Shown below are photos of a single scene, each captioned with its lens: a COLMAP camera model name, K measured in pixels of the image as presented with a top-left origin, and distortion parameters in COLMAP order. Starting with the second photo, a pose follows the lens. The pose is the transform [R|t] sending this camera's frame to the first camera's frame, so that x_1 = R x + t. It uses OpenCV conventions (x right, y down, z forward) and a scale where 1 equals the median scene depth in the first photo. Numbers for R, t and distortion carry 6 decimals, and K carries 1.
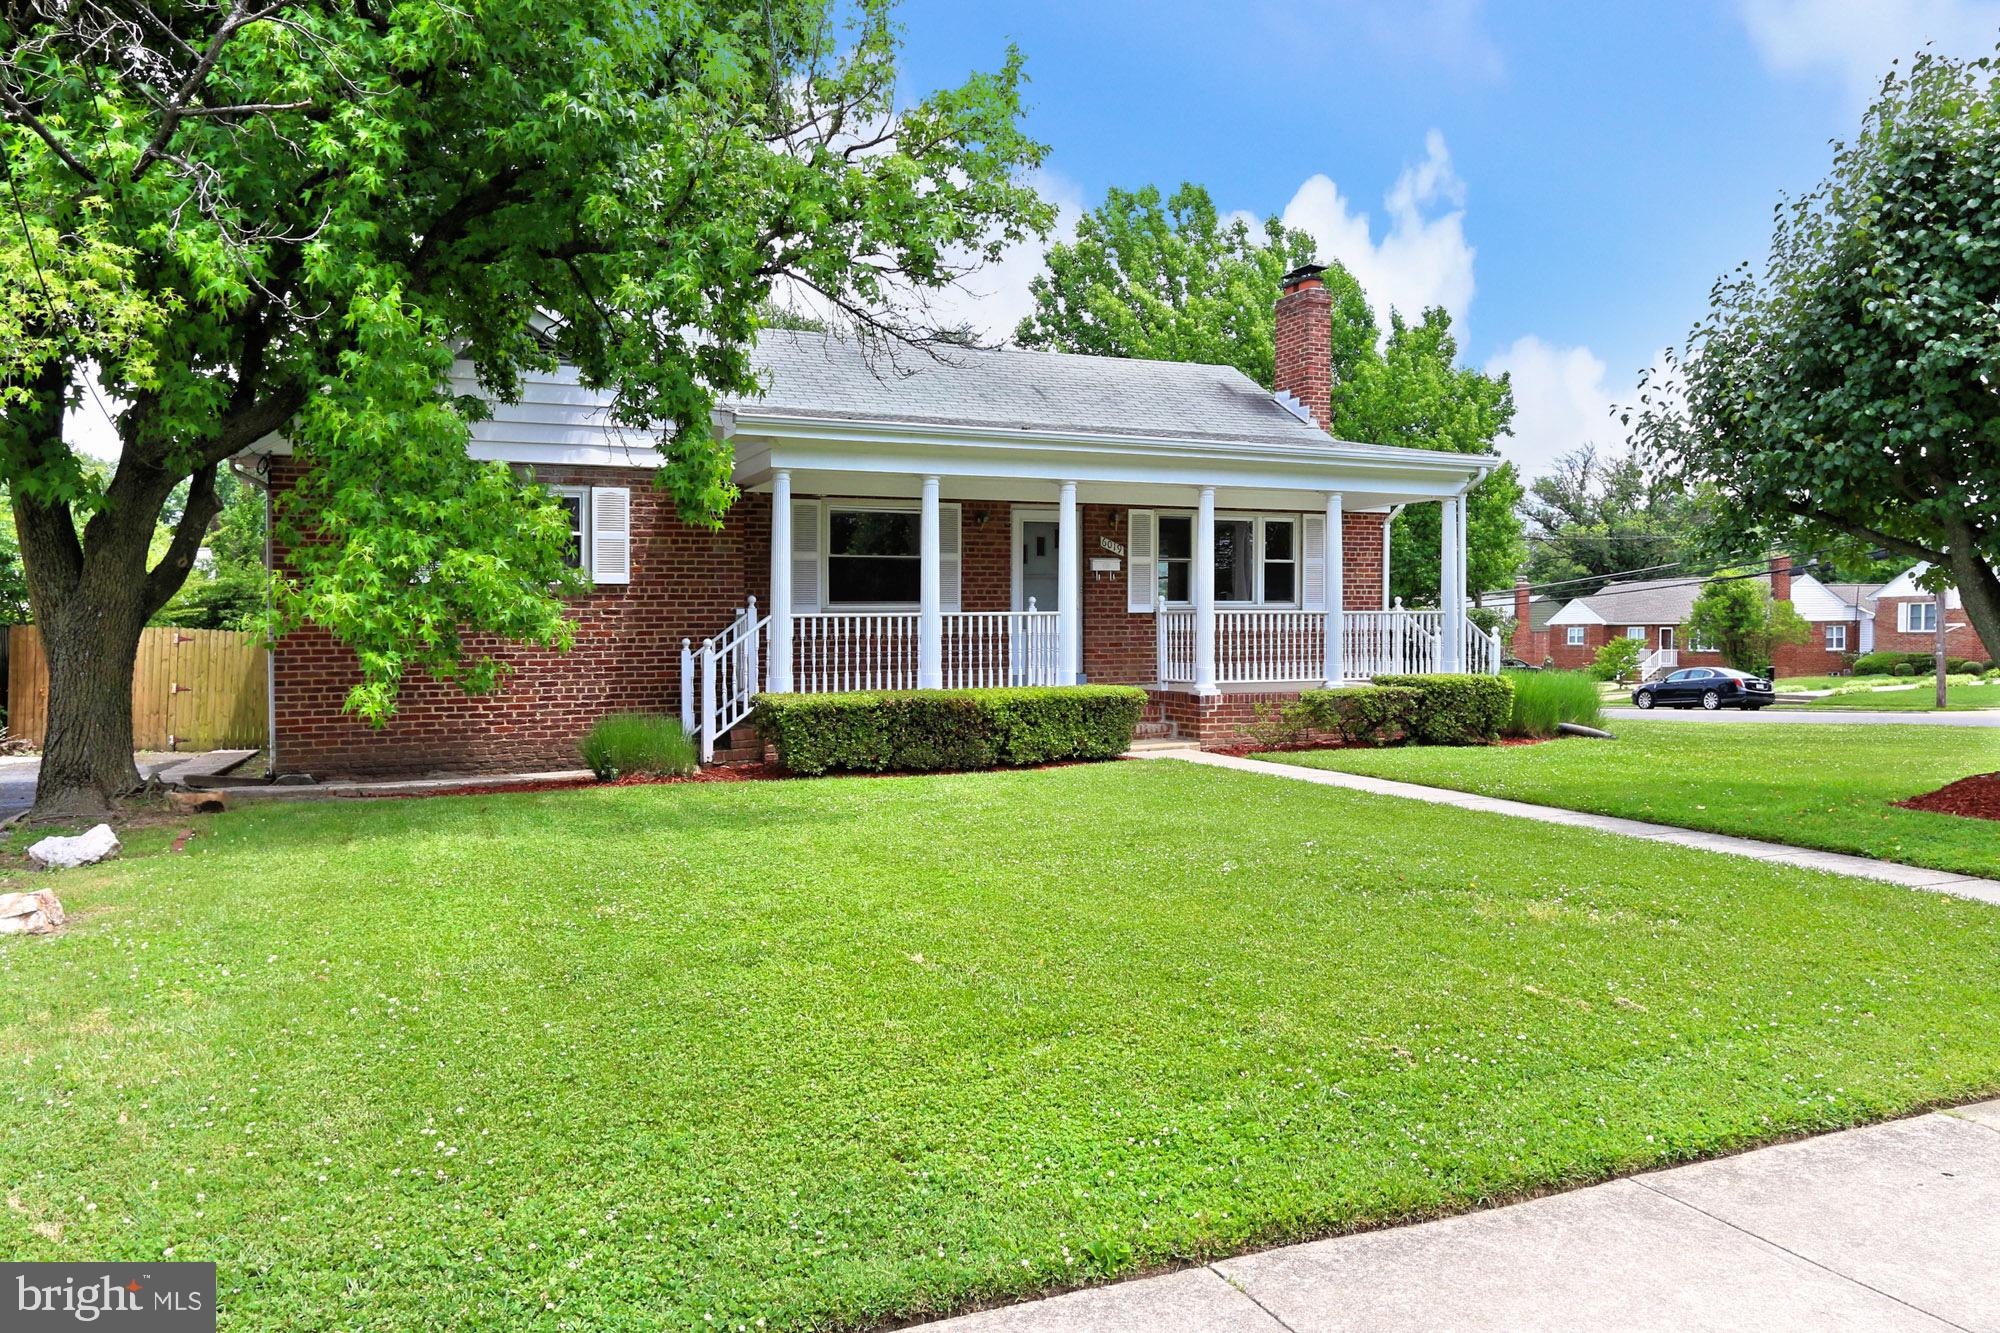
lens RADIAL K [[1373.9, 0, 1003.2], [0, 1373.9, 661.1], [0, 0, 1]] dist [0.003892, -0.002740]
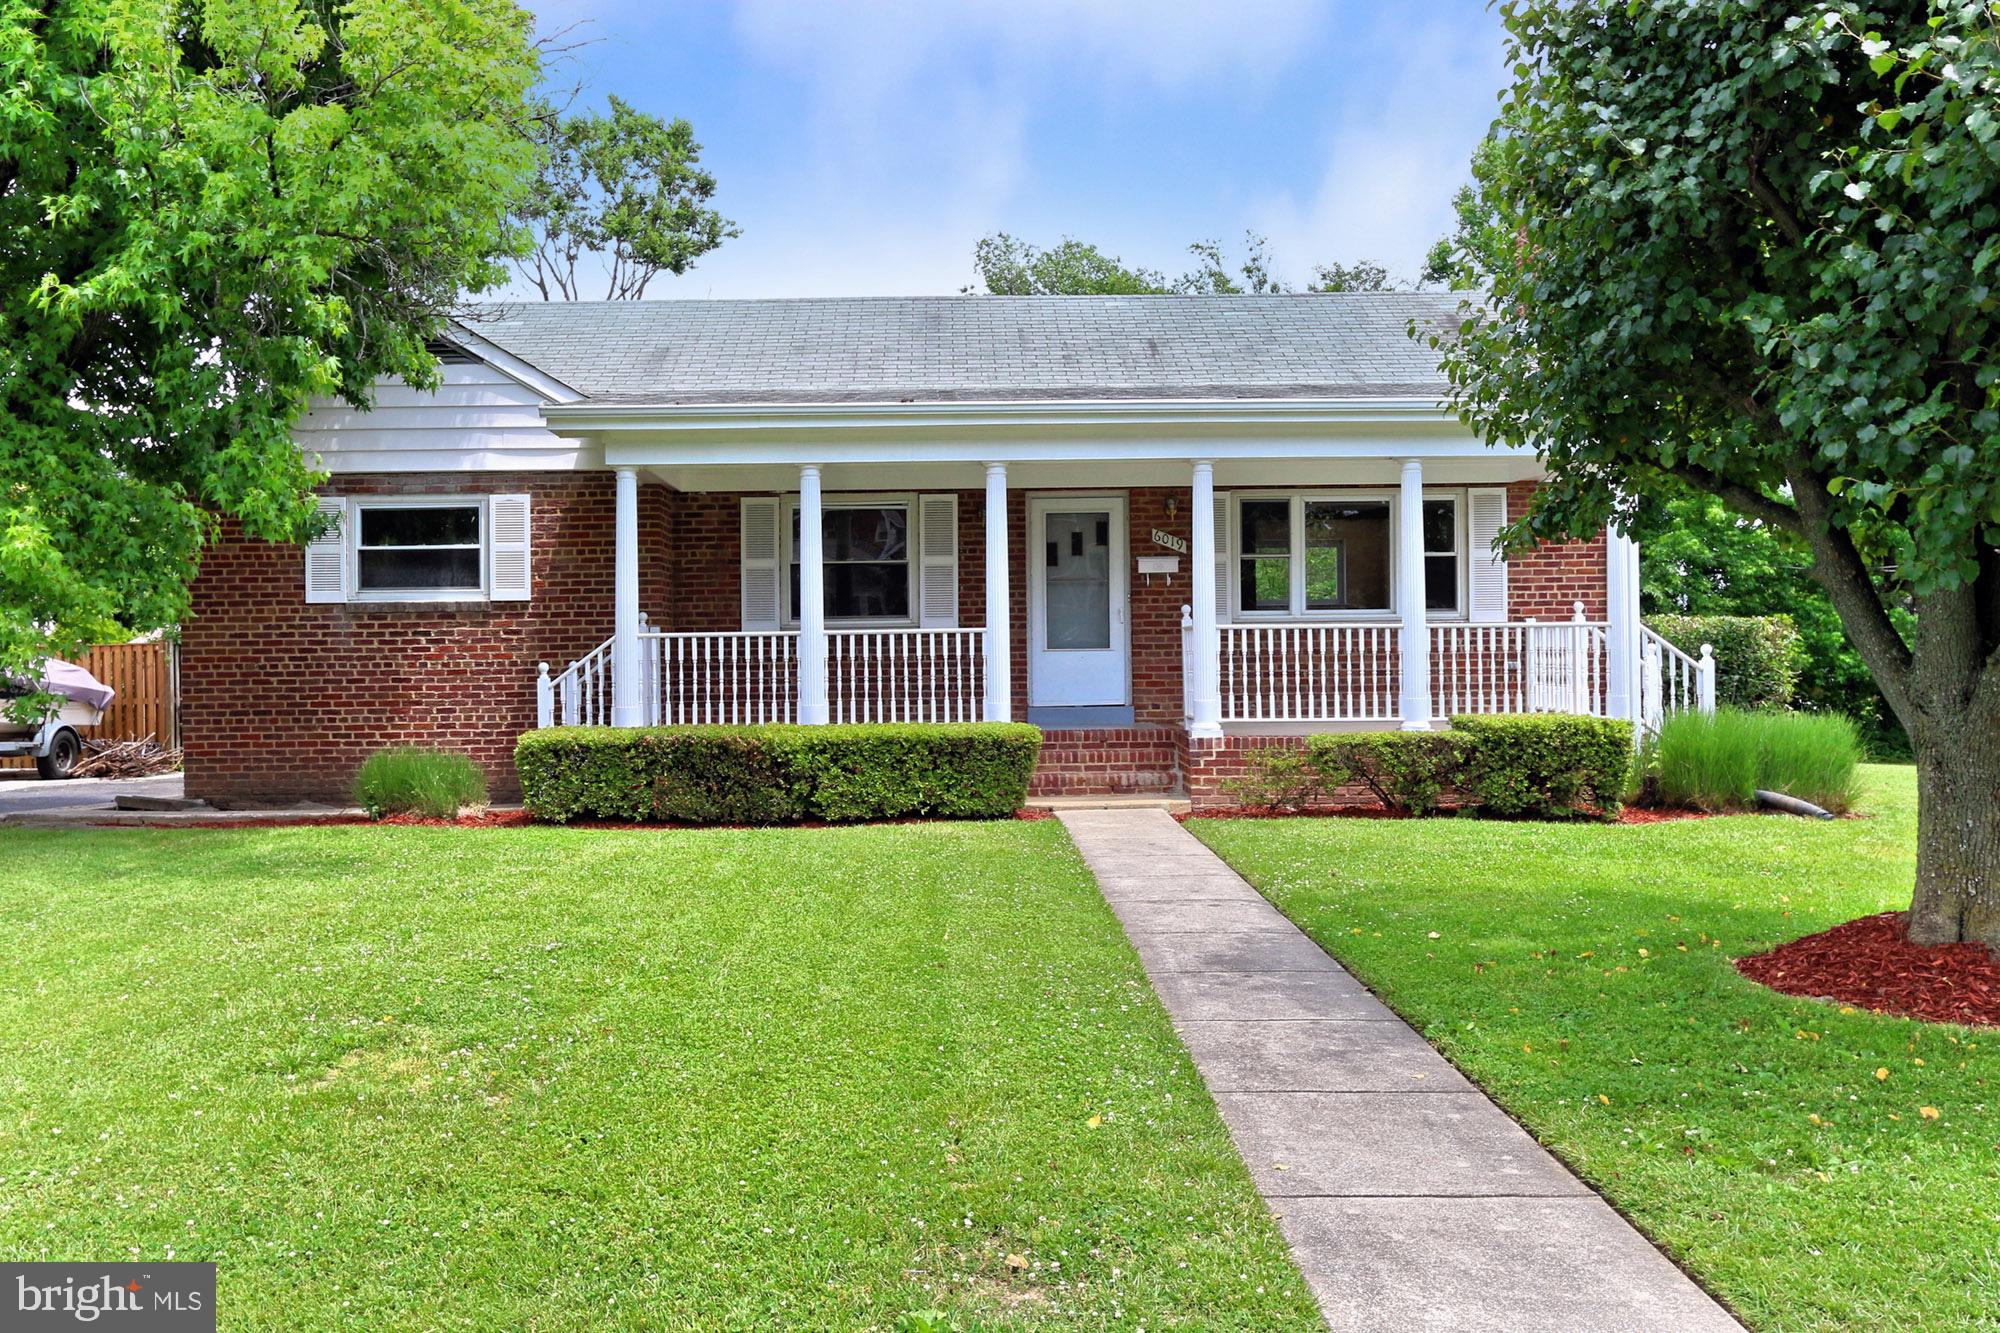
lens RADIAL K [[1629.3, 0, 1000.0], [0, 1629.3, 660.3], [0, 0, 1]] dist [0.012405, 0.005715]
pose [[0.913130, 0.002271, -0.407662, 0.444668], [-0.006541, 0.999937, -0.009081, -0.009294], [0.407615, 0.010959, 0.913088, 0.151630]]
